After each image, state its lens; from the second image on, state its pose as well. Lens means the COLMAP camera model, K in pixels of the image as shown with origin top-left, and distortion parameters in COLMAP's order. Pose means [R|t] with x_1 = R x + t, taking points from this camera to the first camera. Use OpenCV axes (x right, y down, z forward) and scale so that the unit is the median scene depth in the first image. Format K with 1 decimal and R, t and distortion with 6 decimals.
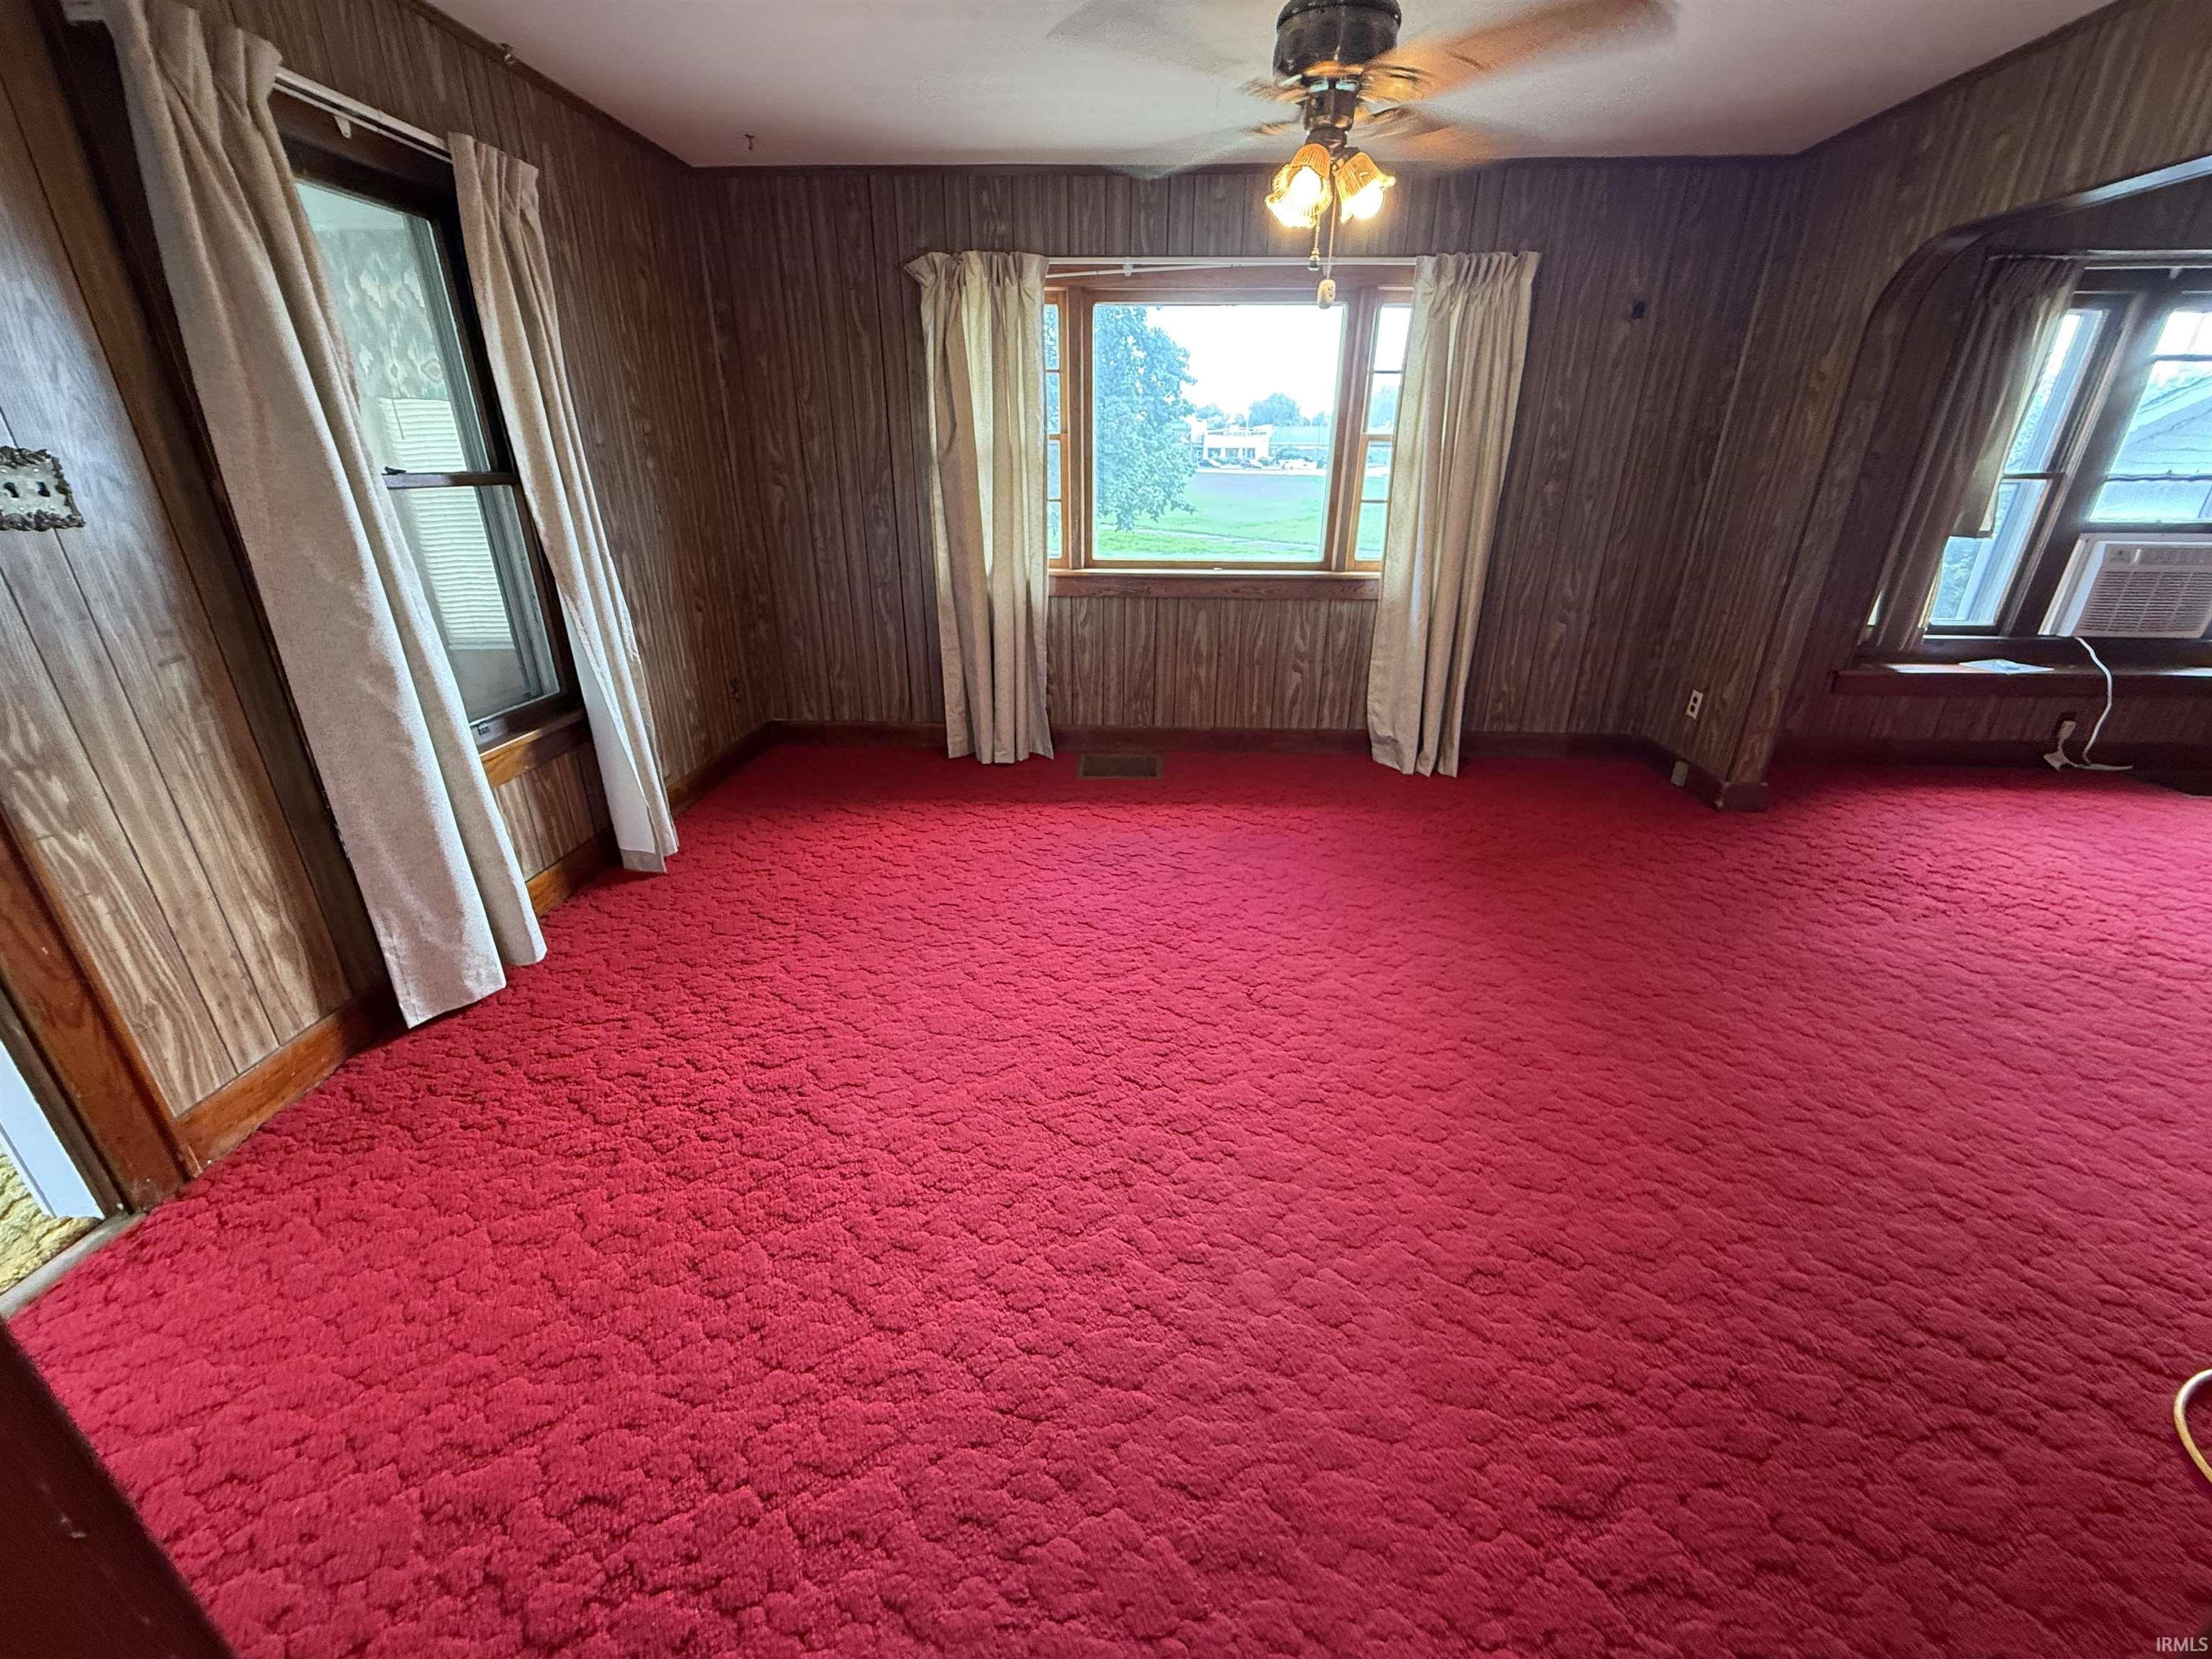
lens RADIAL K [[870.7, 0, 1106.0], [0, 870.7, 829.5], [0, 0, 1]] dist [0.000774, 0.000247]
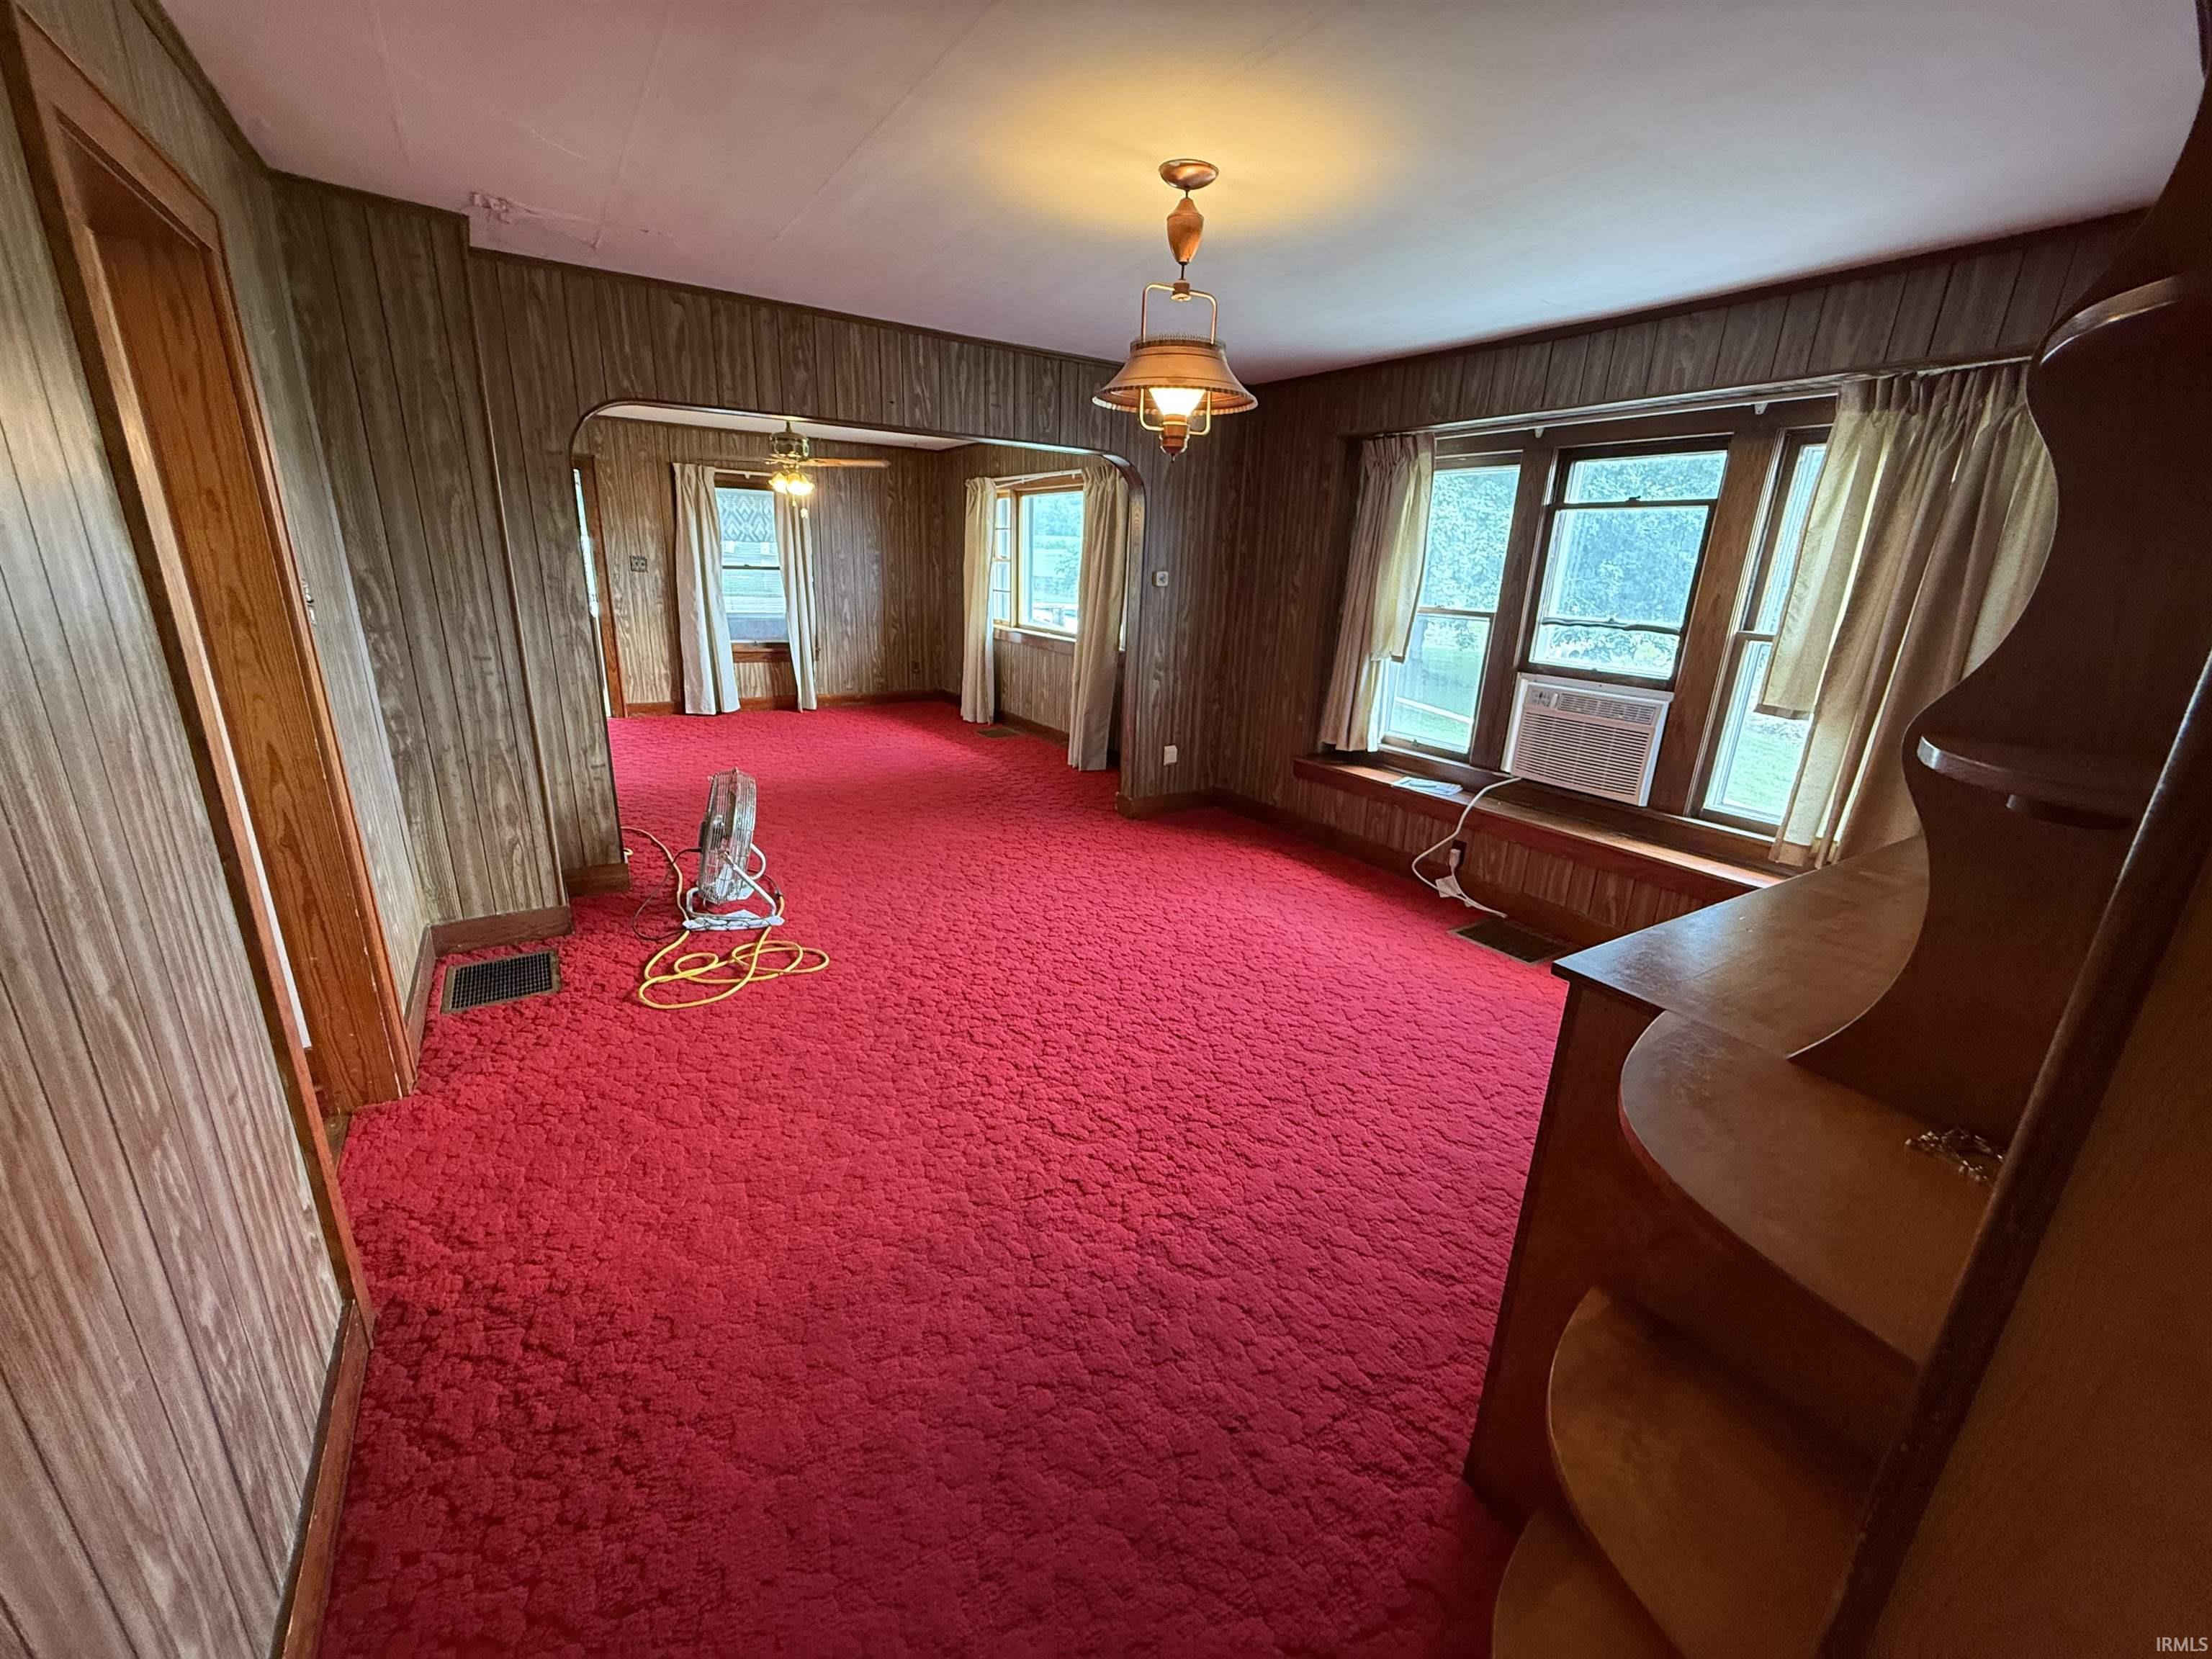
lens RADIAL K [[890.1, 0, 1106.4], [0, 890.1, 820.1], [0, 0, 1]] dist [-0.002370, 0.000104]
pose [[0.570941, 0.246573, -0.783089, 1.718882], [-0.364287, 0.930880, 0.027512, -0.040468], [0.735746, 0.269561, 0.621301, 0.072148]]
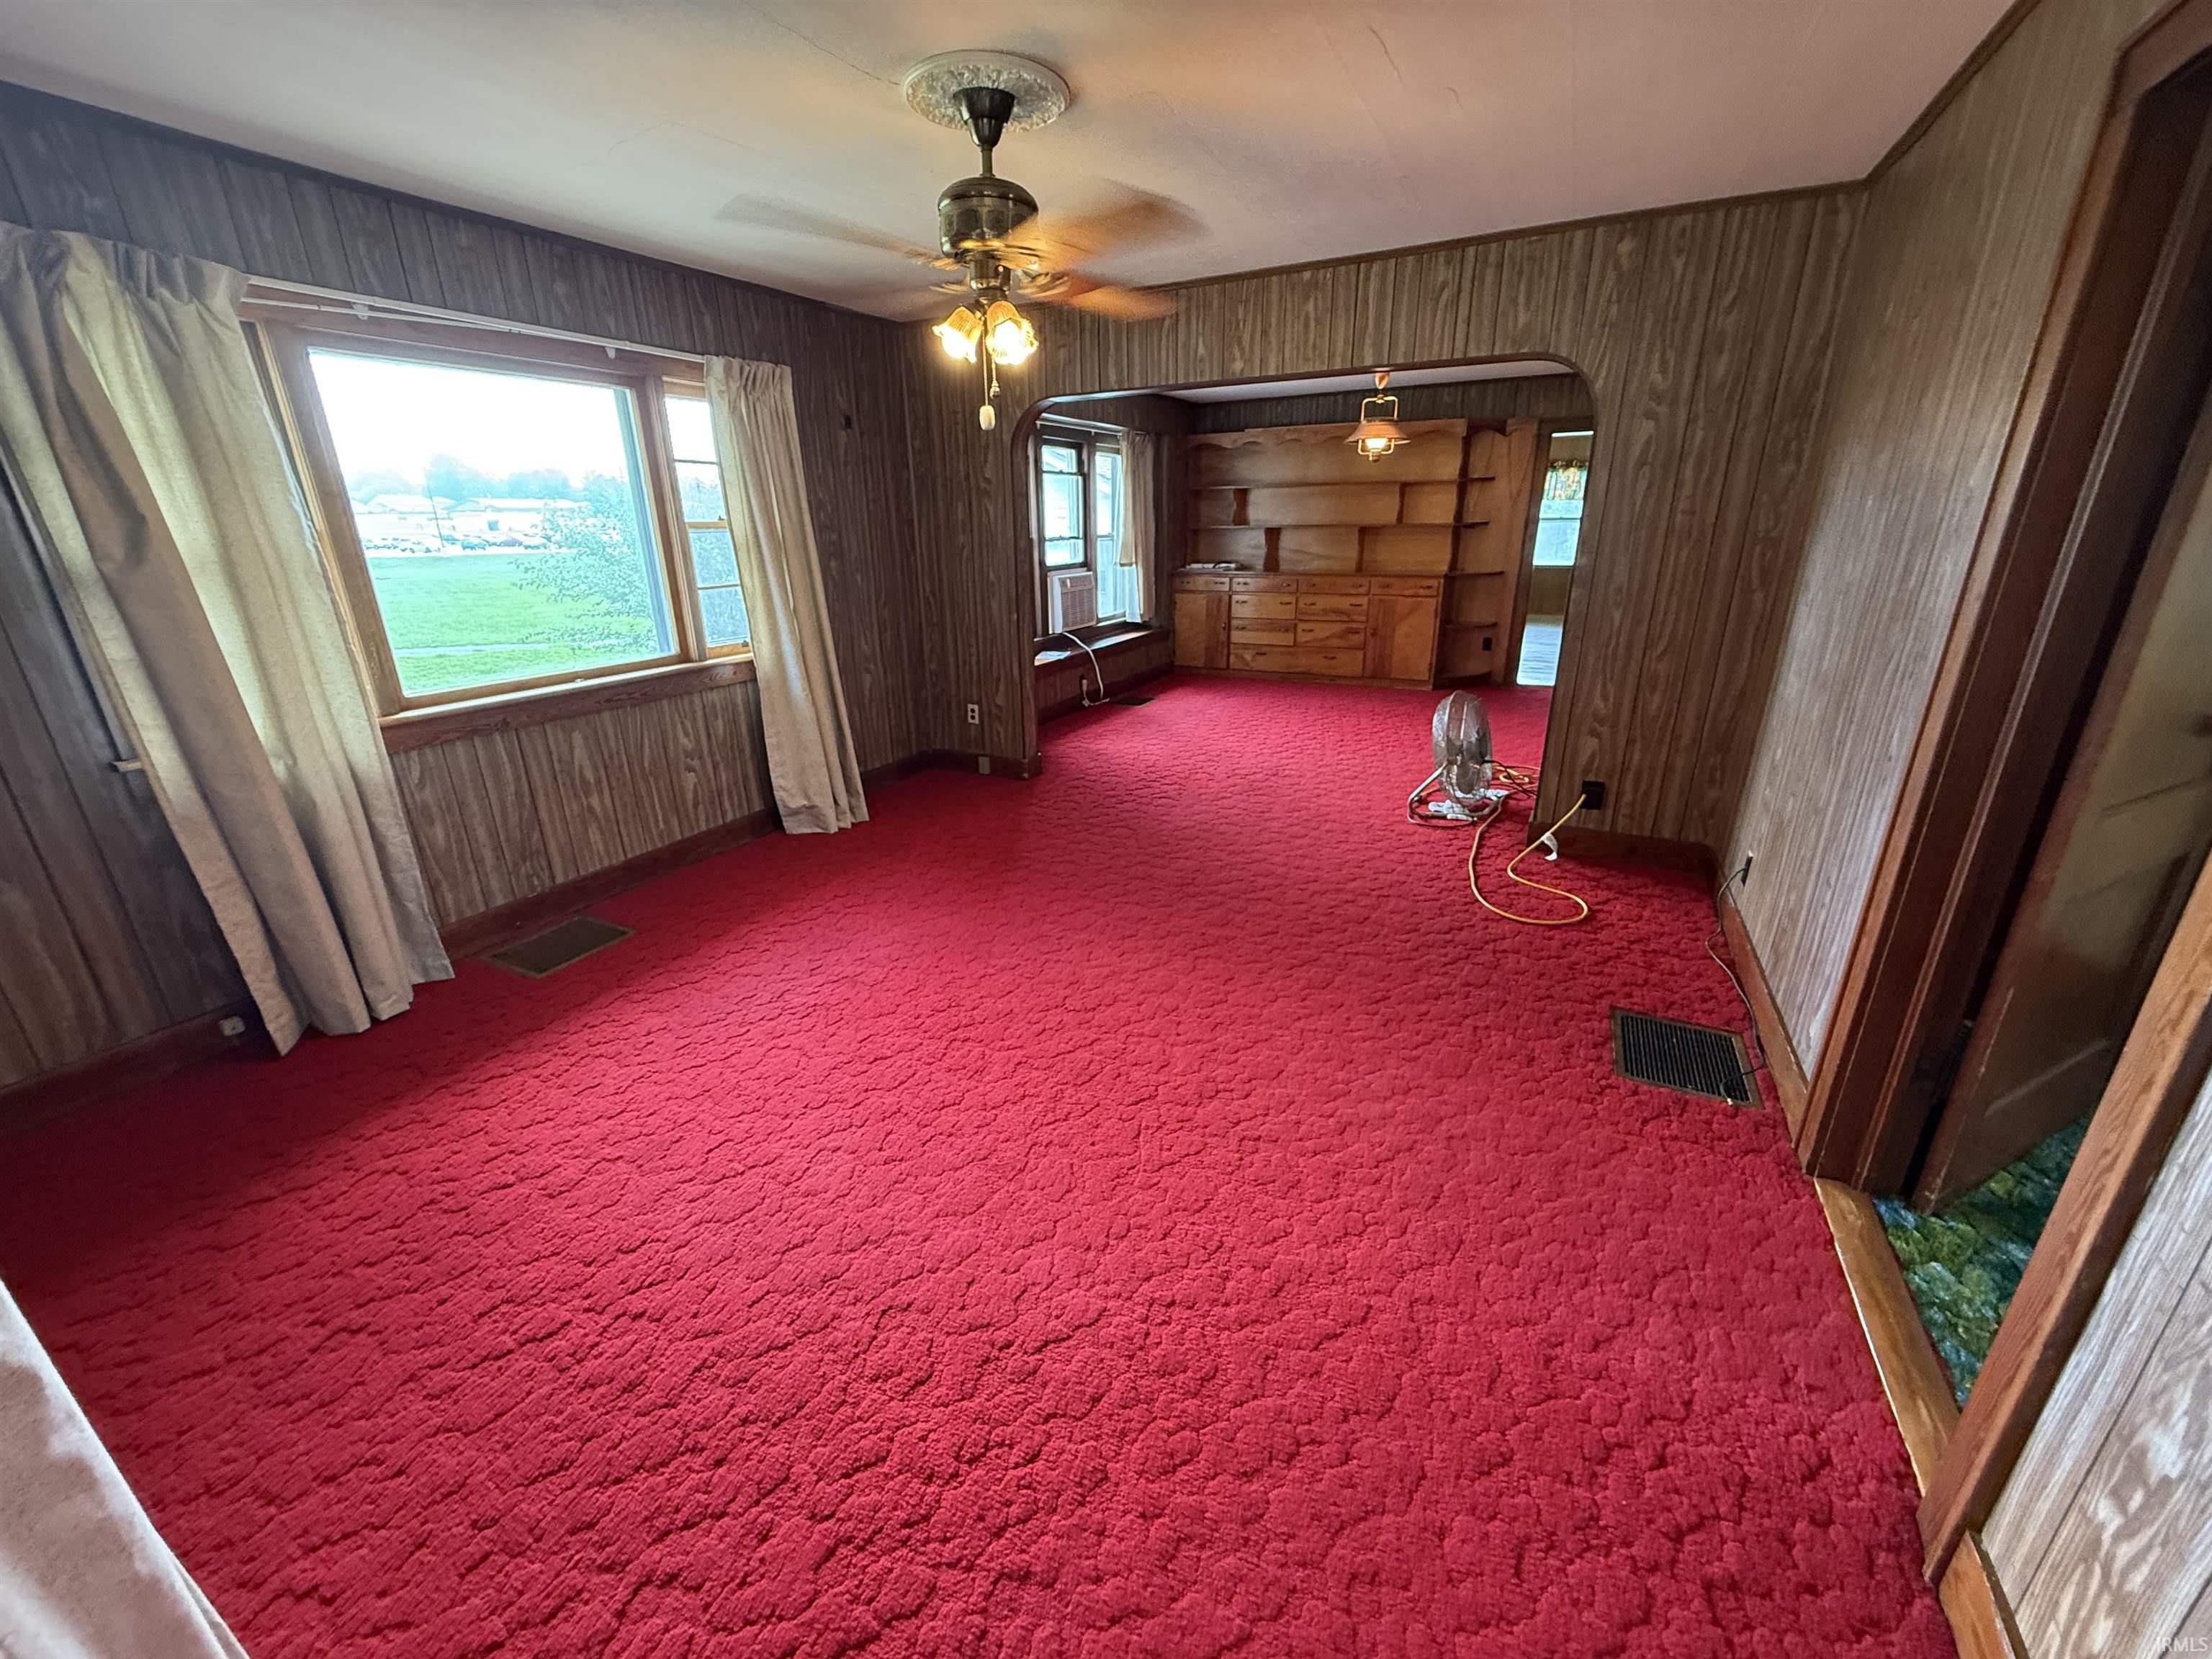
lens RADIAL K [[888.2, 0, 1071.1], [0, 888.2, 838.4], [0, 0, 1]] dist [0.001991, 0.000323]
pose [[0.426474, -0.319057, 0.846358, -0.456759], [0.373362, 0.914379, 0.156564, -0.121114], [-0.823845, 0.249228, 0.509083, 0.219434]]
